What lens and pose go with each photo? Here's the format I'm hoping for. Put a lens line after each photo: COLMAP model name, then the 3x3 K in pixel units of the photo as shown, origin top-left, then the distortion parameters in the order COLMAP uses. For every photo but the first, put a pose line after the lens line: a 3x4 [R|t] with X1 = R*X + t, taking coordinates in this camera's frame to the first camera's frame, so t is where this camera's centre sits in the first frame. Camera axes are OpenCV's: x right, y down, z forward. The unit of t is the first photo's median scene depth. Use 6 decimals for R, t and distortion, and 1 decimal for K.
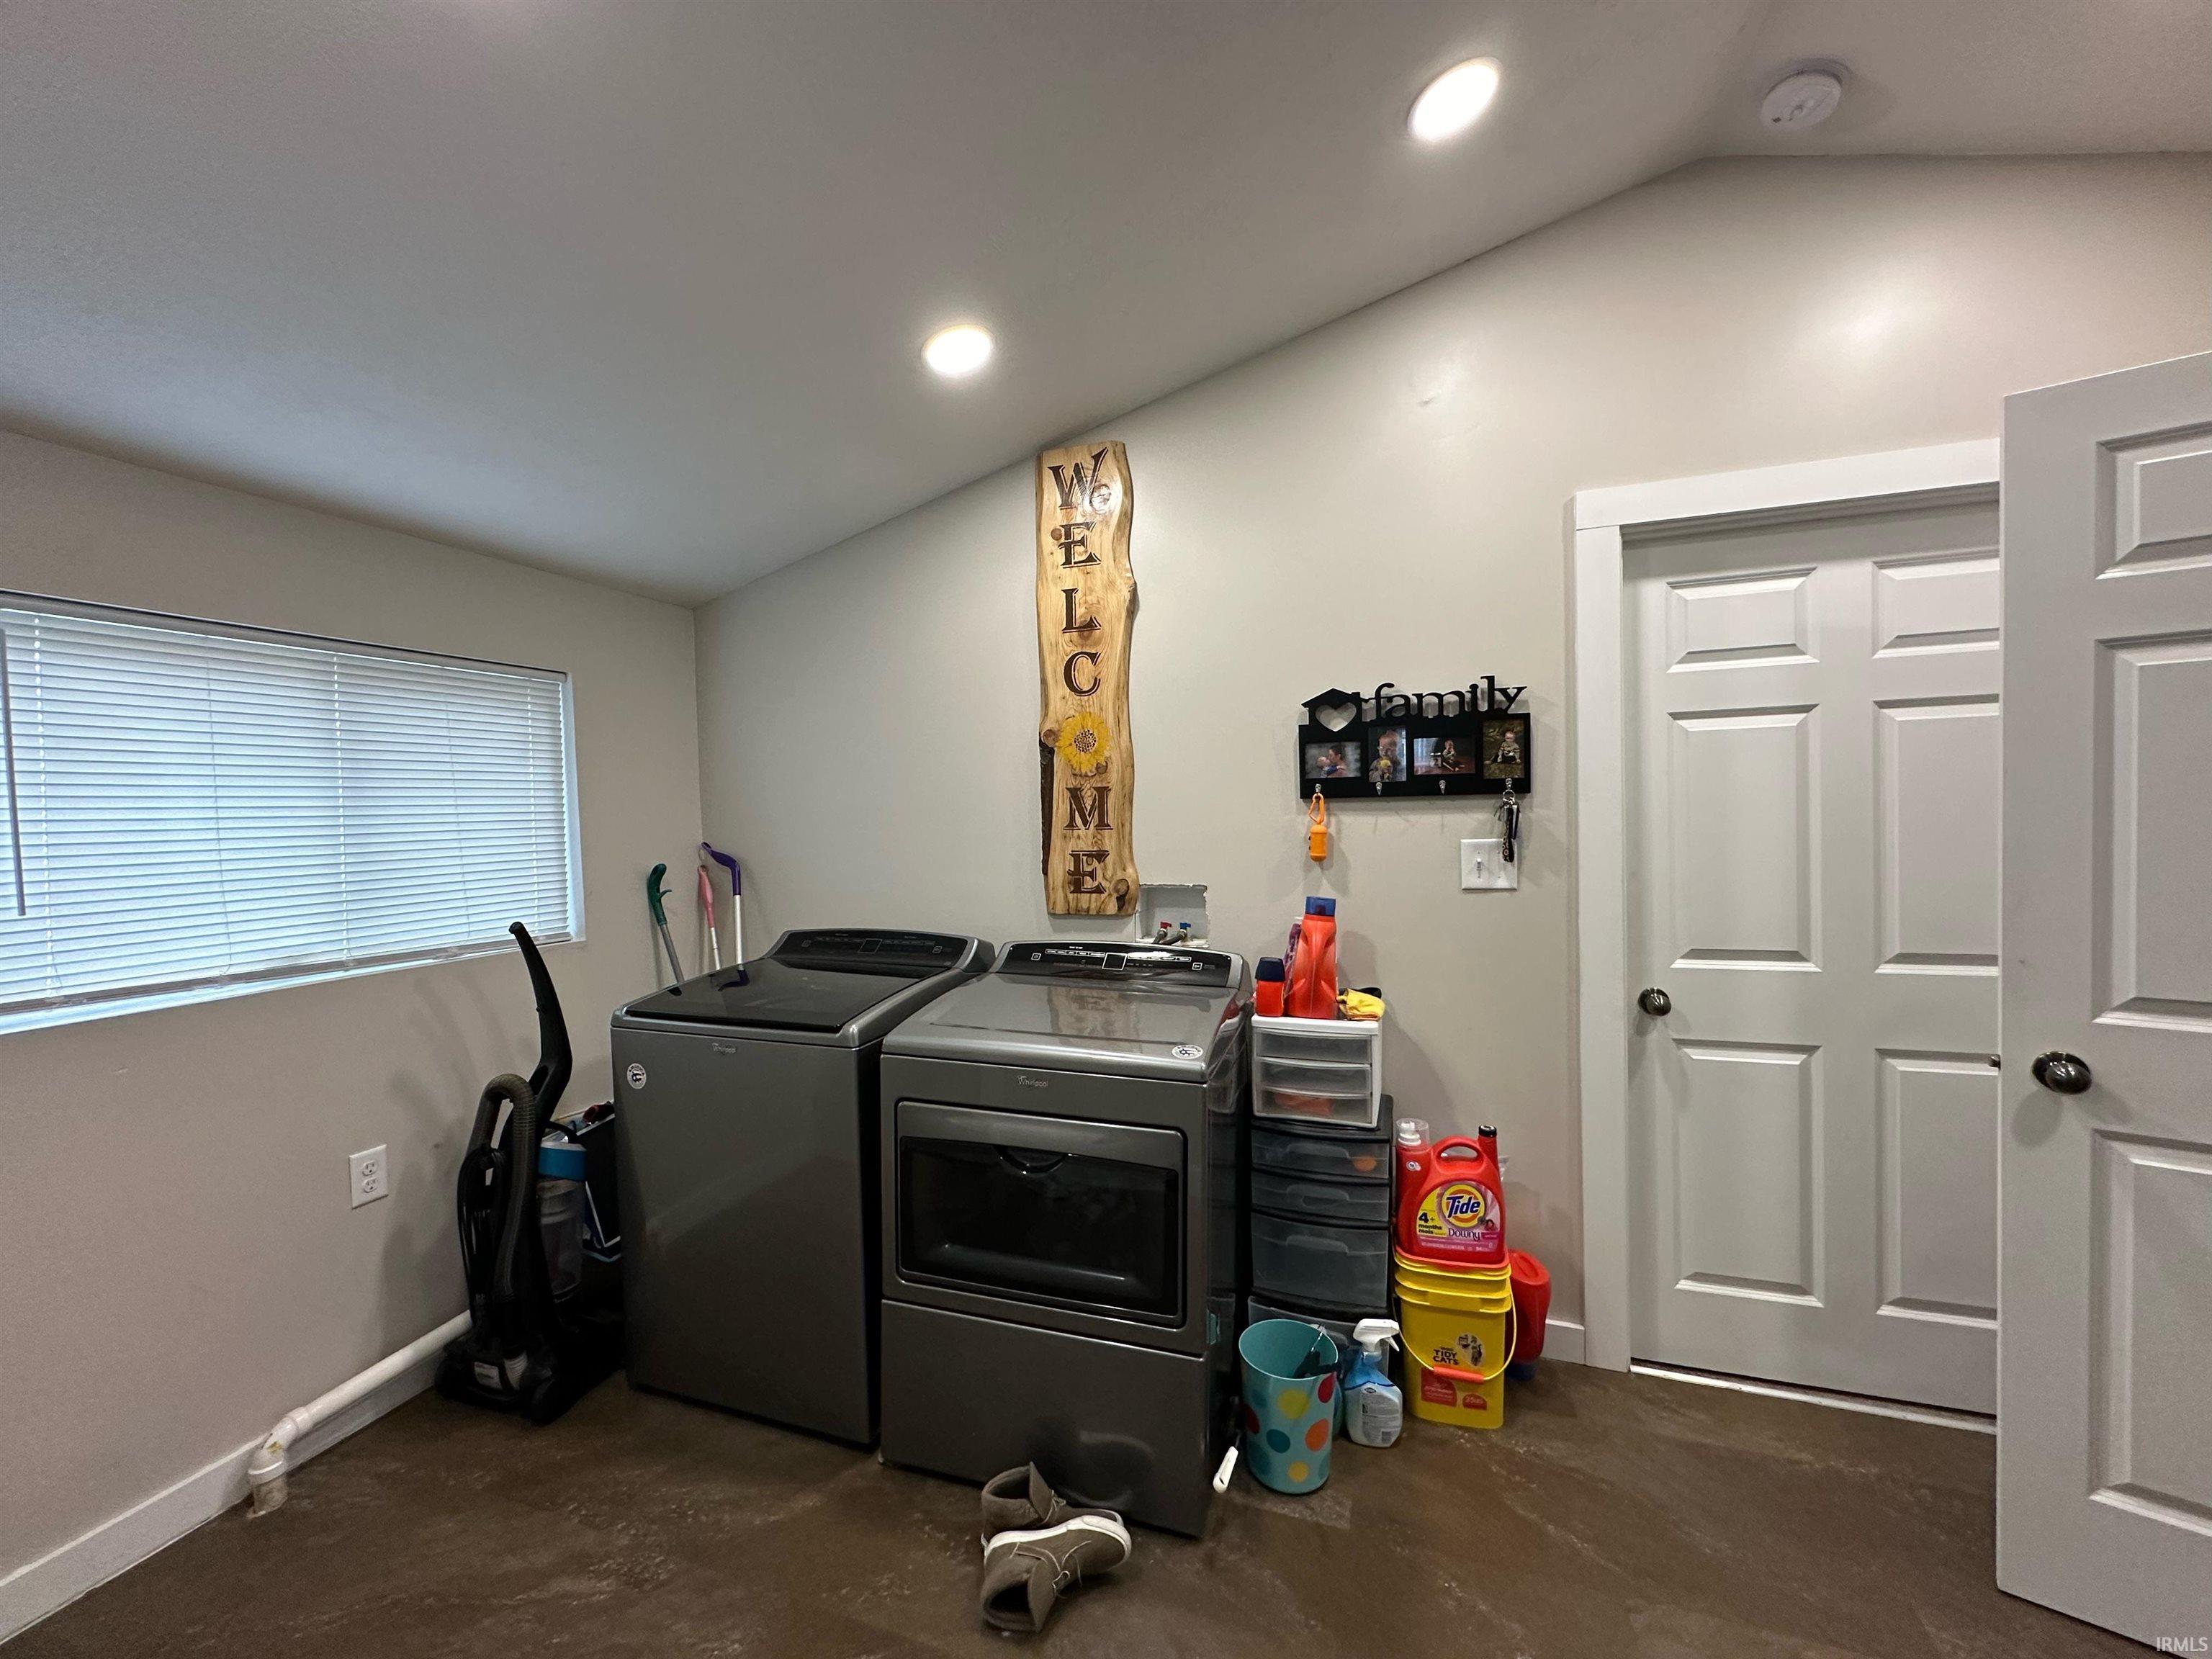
lens RADIAL K [[900.2, 0, 1068.7], [0, 900.2, 826.2], [0, 0, 1]] dist [-0.000738, -0.000046]
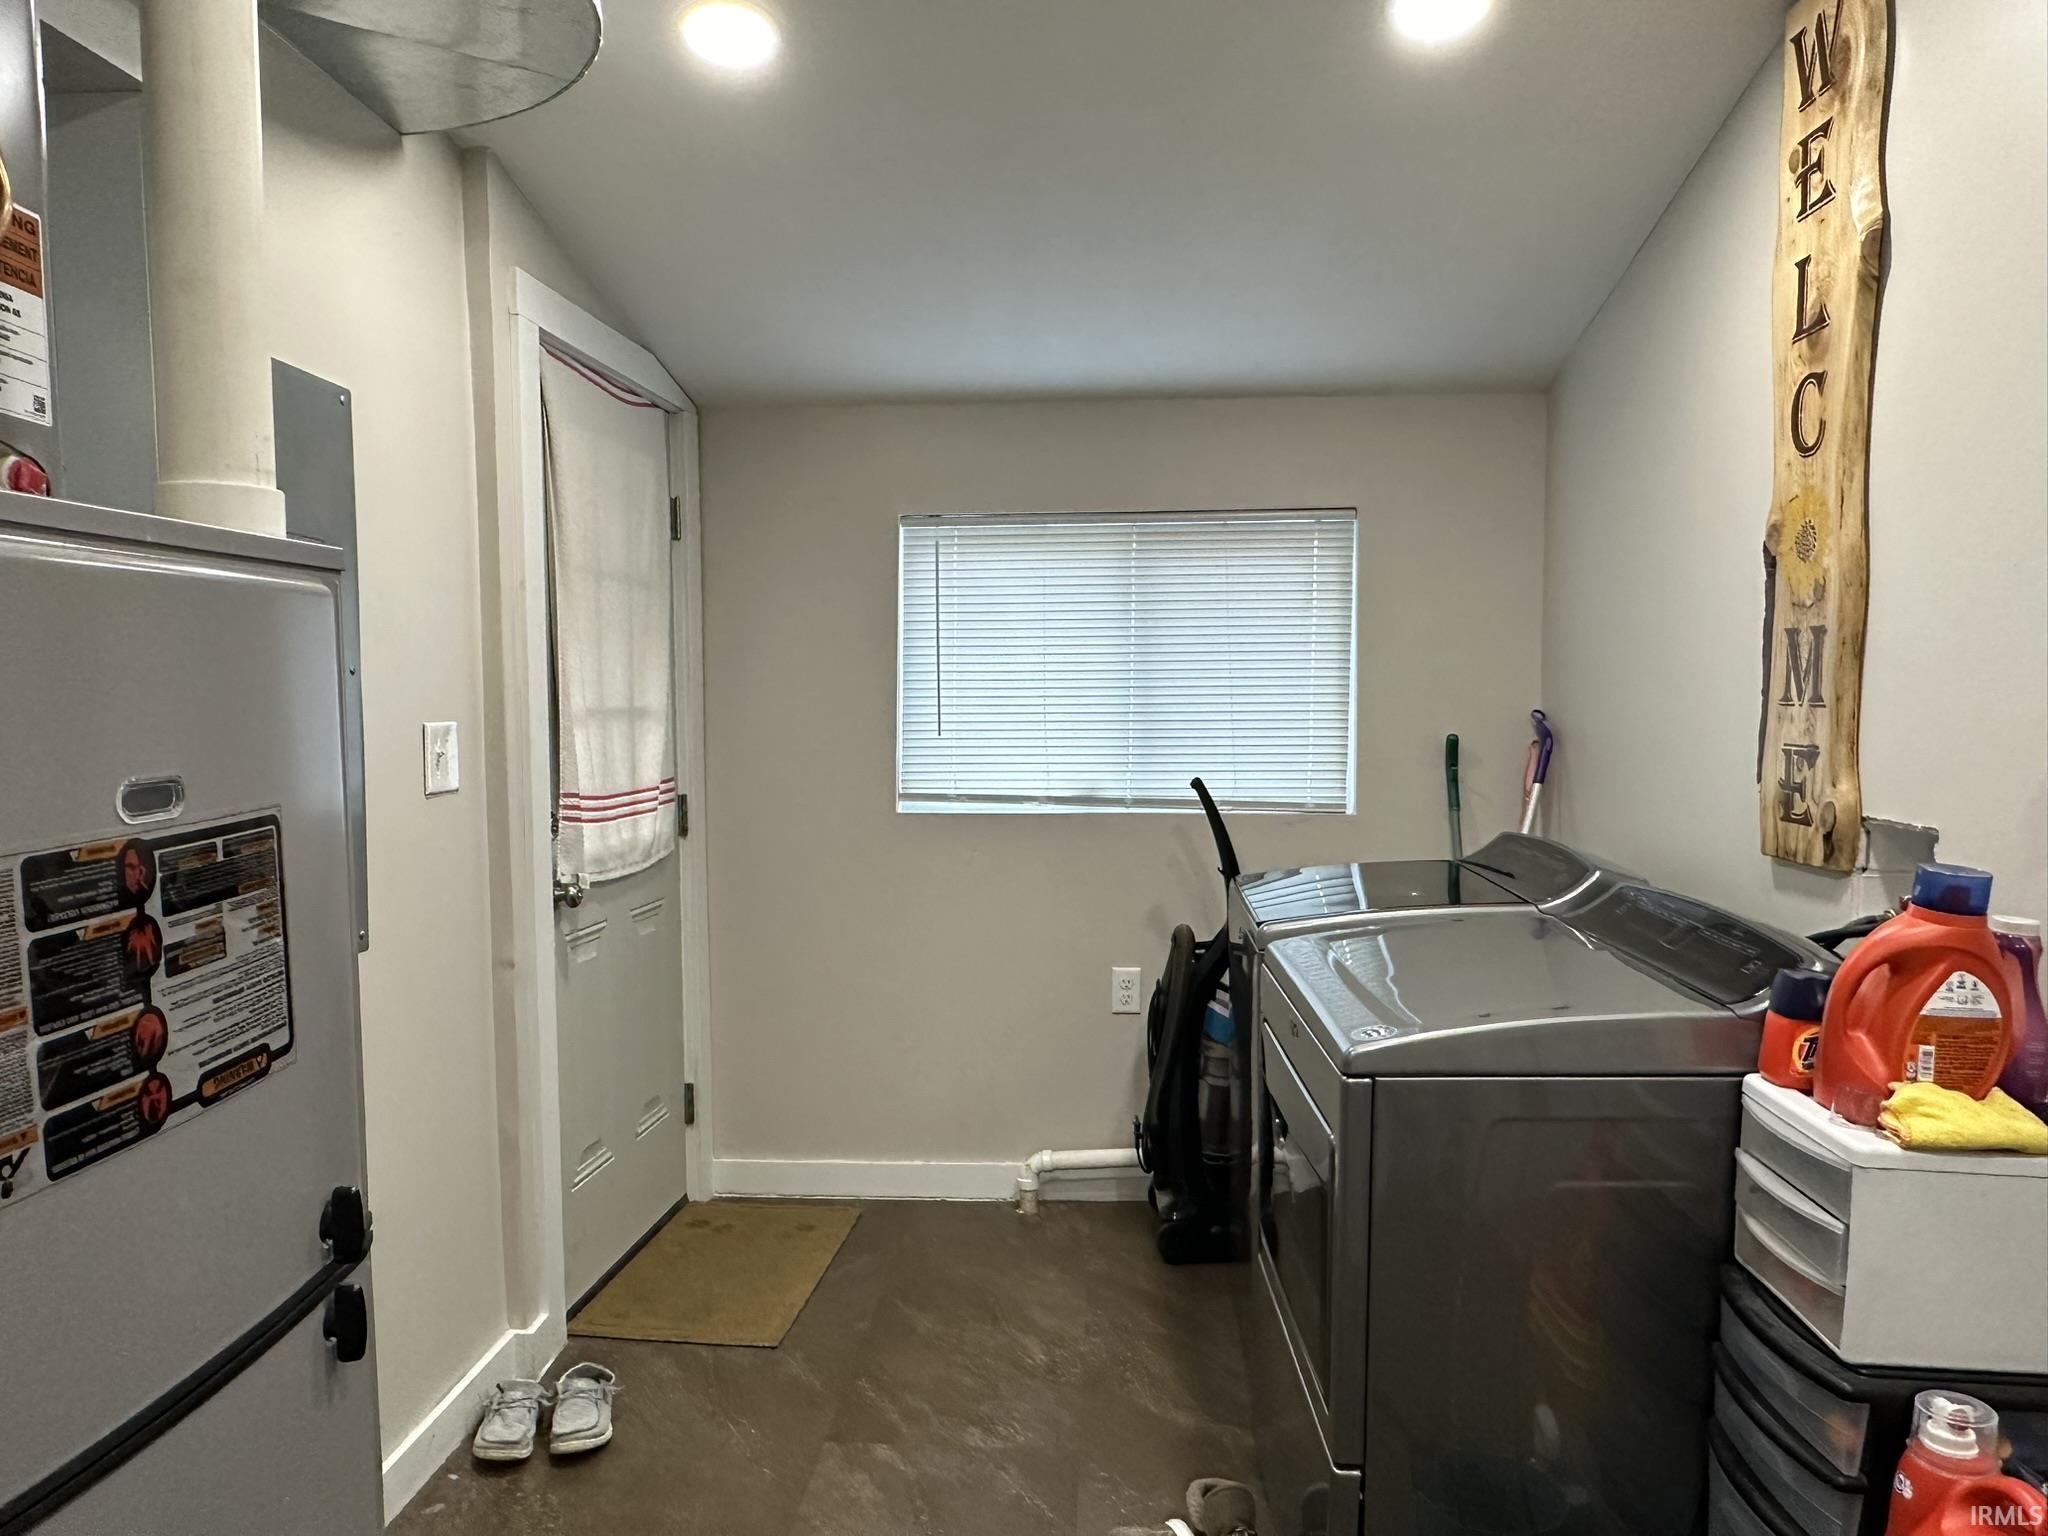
lens RADIAL K [[1450.4, 0, 1021.4], [0, 1450.4, 781.5], [0, 0, 1]] dist [-0.004572, -0.000904]
pose [[0.262929, 0.081094, -0.961401, 0.743107], [-0.020554, 0.996706, 0.078450, -0.009771], [0.964596, -0.000866, 0.263730, 0.320681]]
